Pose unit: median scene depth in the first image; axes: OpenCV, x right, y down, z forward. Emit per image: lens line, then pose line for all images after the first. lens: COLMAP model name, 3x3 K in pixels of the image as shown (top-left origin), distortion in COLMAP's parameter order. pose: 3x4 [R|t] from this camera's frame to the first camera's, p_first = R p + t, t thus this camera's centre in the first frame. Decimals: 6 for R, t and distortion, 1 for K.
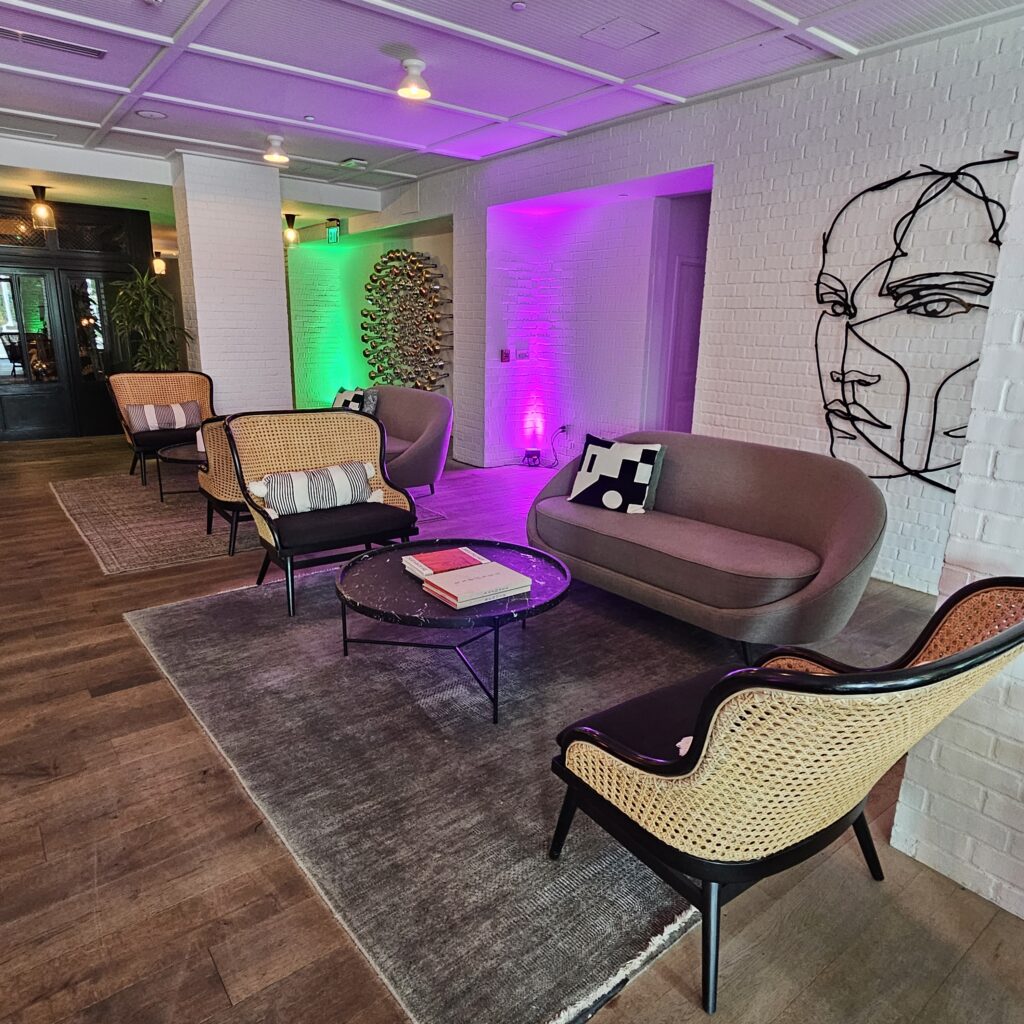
lens RADIAL K [[705.7, 0, 513.3], [0, 705.7, 507.0], [0, 0, 1]] dist [-0.000750, -0.003687]
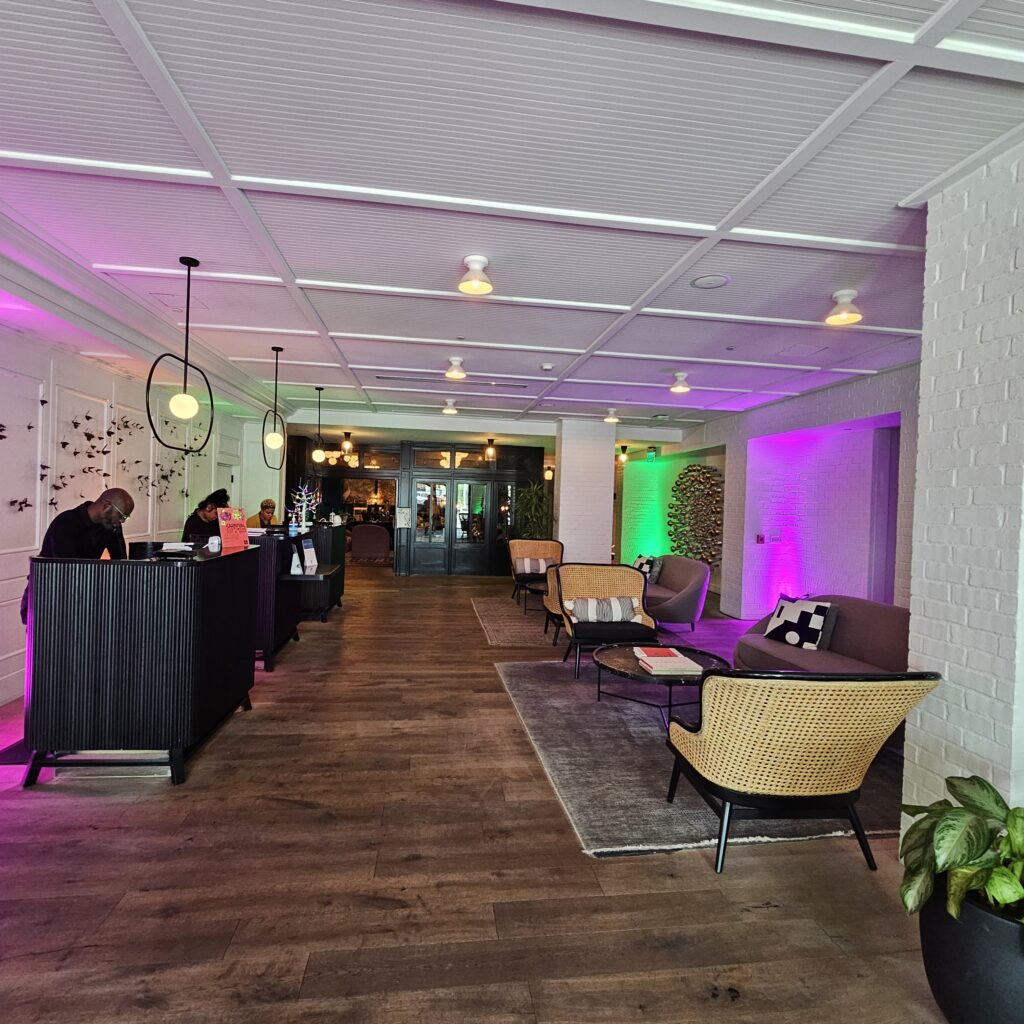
lens RADIAL K [[561.0, 0, 508.8], [0, 561.0, 508.3], [0, 0, 1]] dist [-0.005921, 0.001102]
pose [[0.865280, 0.015096, -0.501062, 0.200335], [-0.141999, 0.965987, -0.216114, 0.061882], [0.480757, 0.258150, 0.837993, -0.305834]]
